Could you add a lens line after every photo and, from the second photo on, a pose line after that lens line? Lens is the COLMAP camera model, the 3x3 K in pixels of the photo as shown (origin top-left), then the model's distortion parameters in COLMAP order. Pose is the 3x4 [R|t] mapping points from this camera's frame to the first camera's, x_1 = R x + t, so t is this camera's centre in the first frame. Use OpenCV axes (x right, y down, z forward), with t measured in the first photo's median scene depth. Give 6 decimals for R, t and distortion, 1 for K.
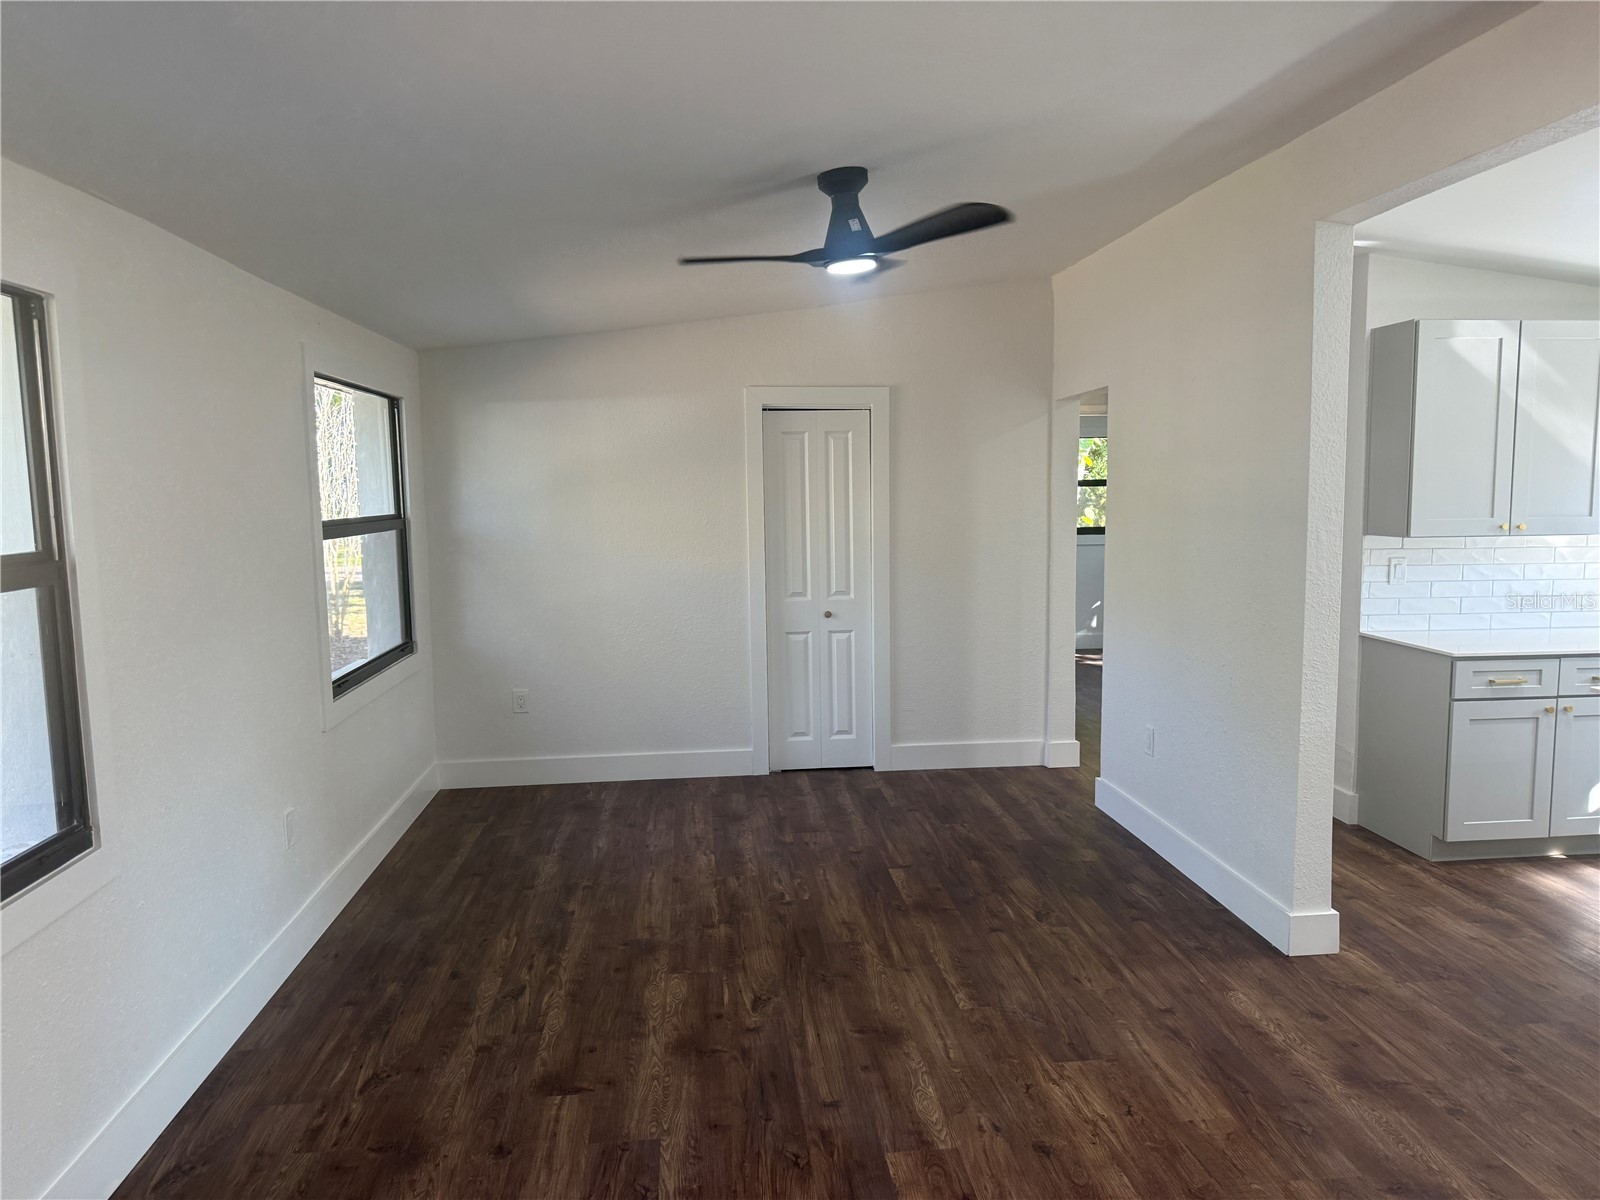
lens RADIAL K [[1127.0, 0, 800.0], [0, 1127.0, 600.0], [0, 0, 1]] dist [0.078451, -0.106310]
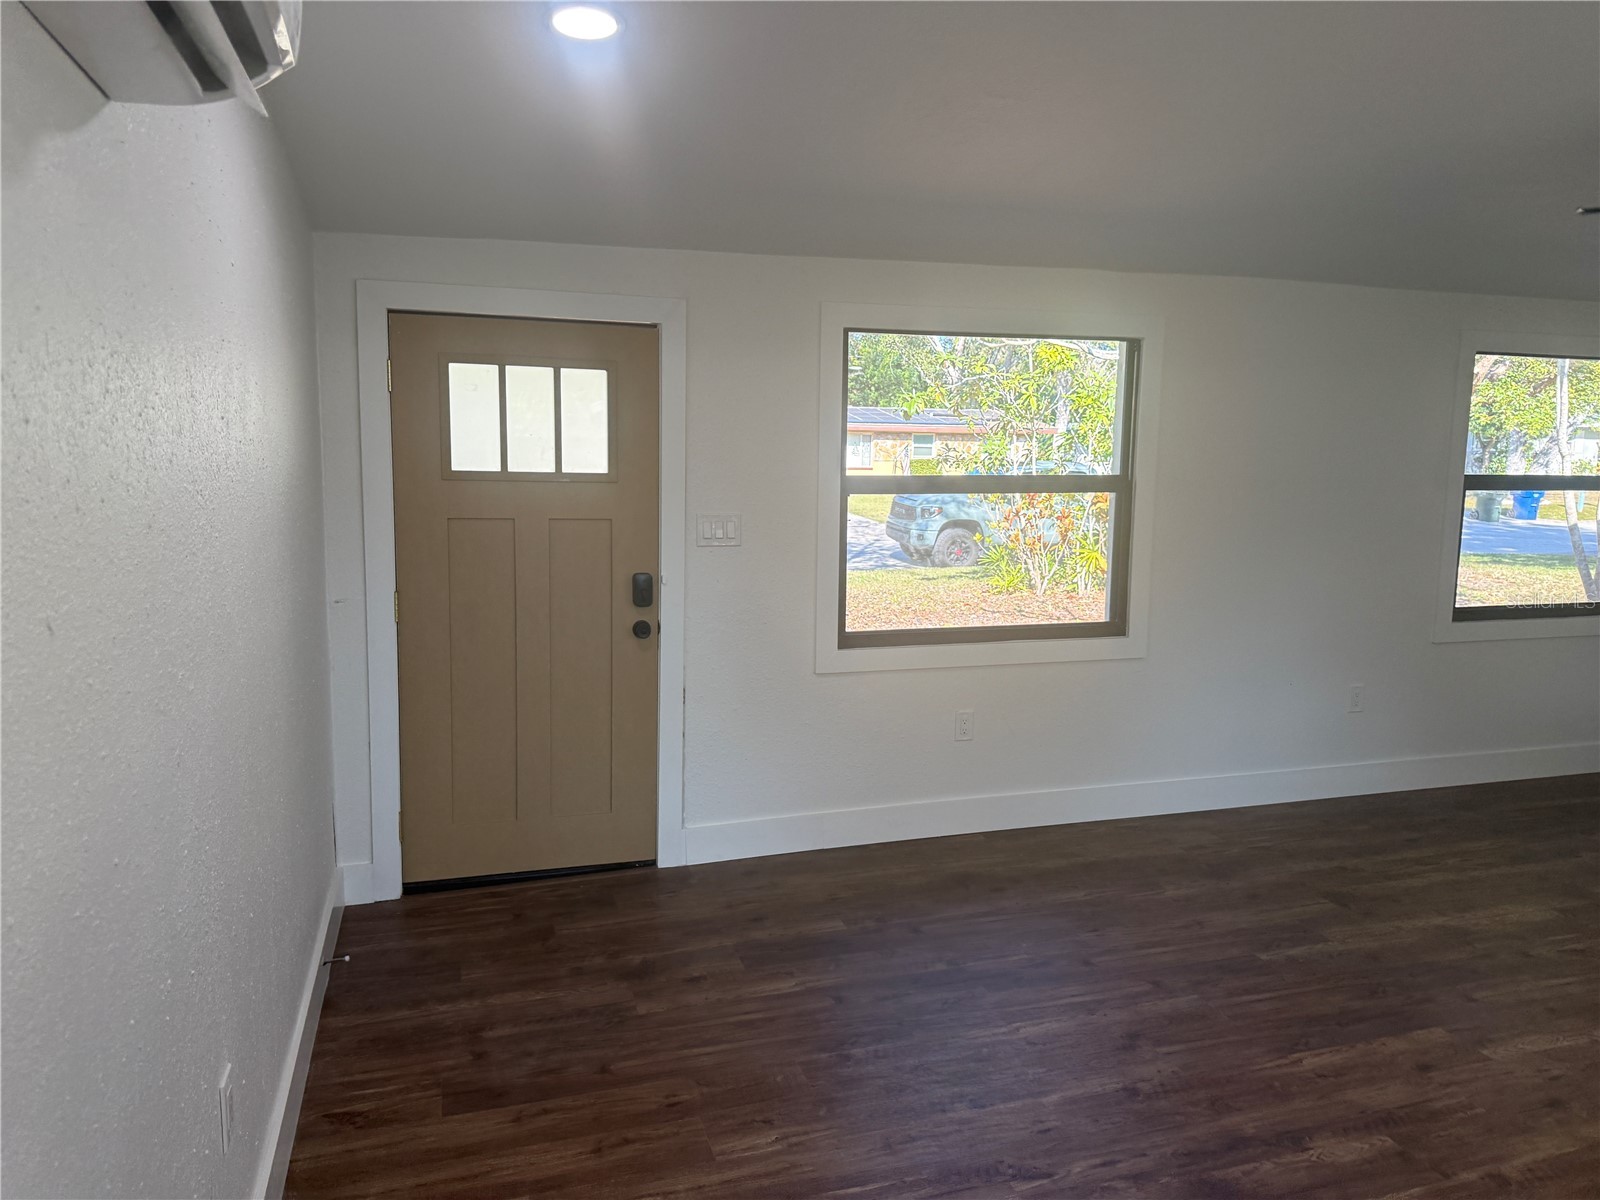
lens RADIAL K [[1126.5, 0, 800.0], [0, 1126.5, 600.0], [0, 0, 1]] dist [0.050761, -0.052027]
pose [[0.197114, 0.151474, -0.968608, 0.632893], [-0.118686, 0.984412, 0.129792, -0.010705], [0.973170, 0.089377, 0.212020, 0.051609]]
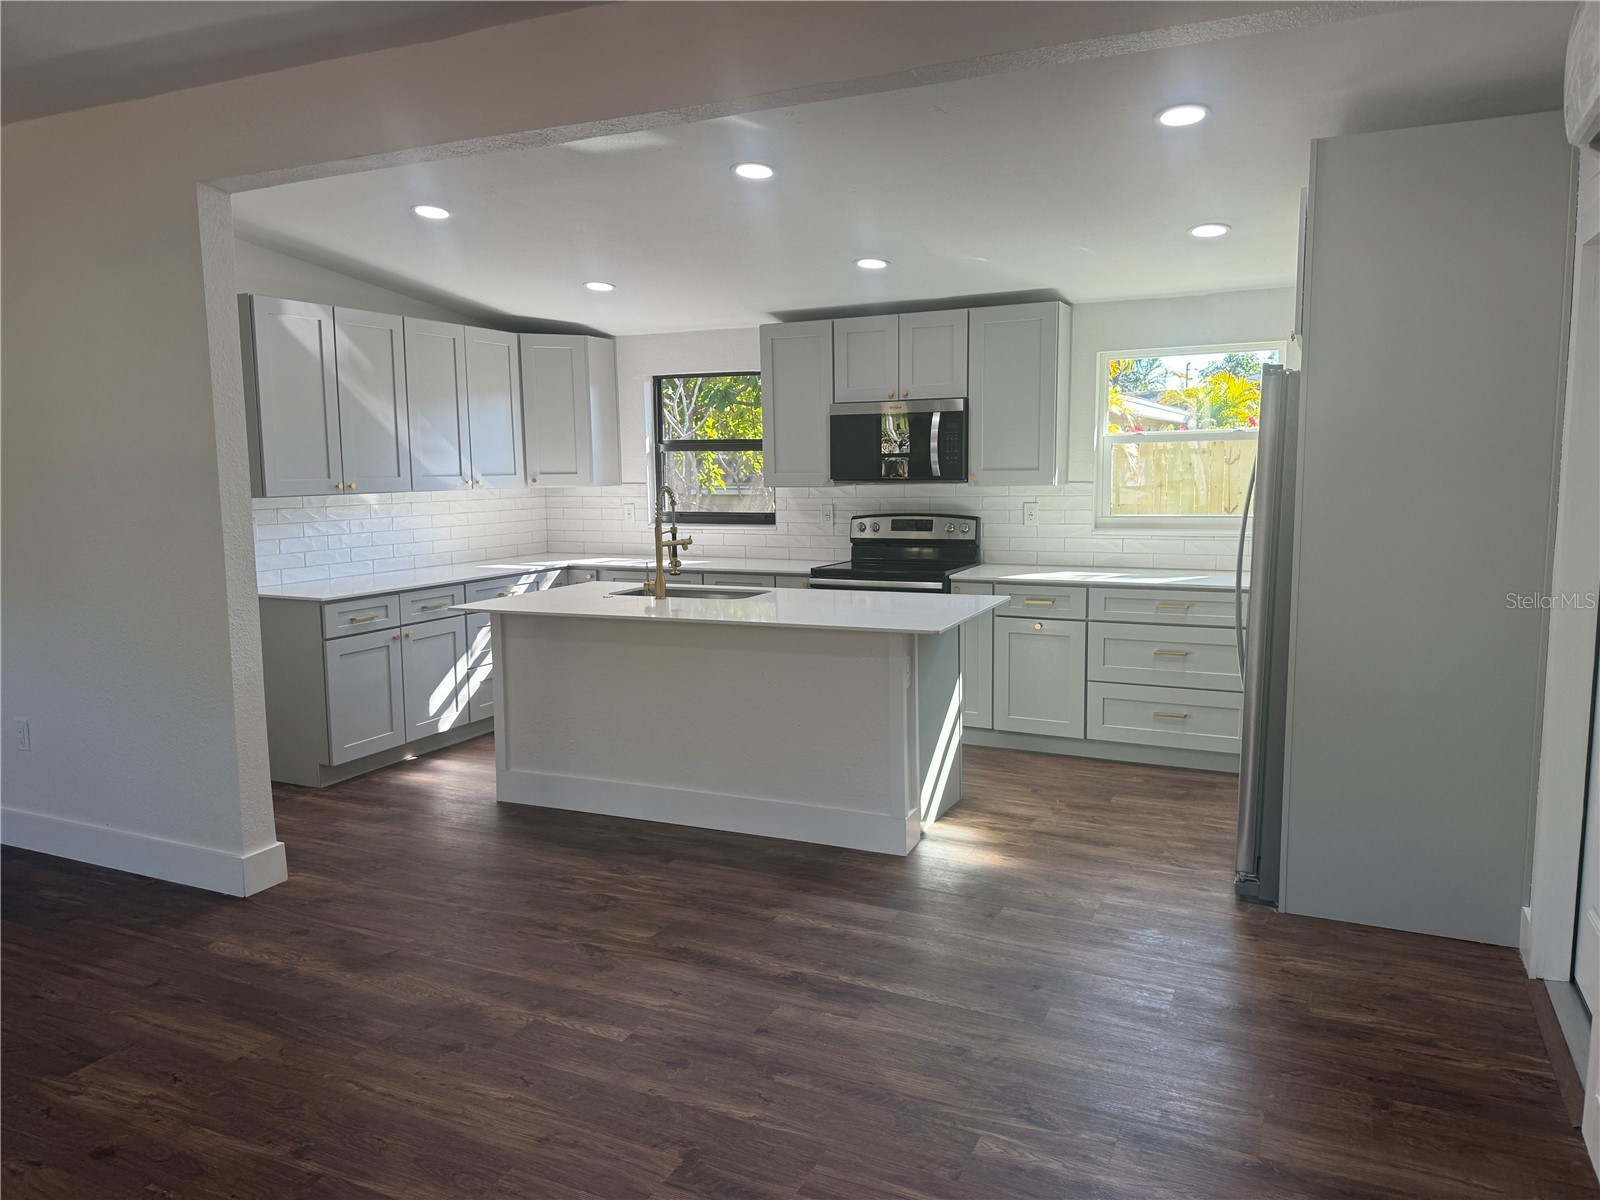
lens RADIAL K [[1139.3, 0, 792.2], [0, 1139.3, 583.4], [0, 0, 1]] dist [0.169845, -0.207474]
pose [[0.514598, -0.086982, 0.853008, -0.171207], [0.091367, 0.994740, 0.046315, 0.022250], [-0.852550, 0.054103, 0.519838, 0.011024]]
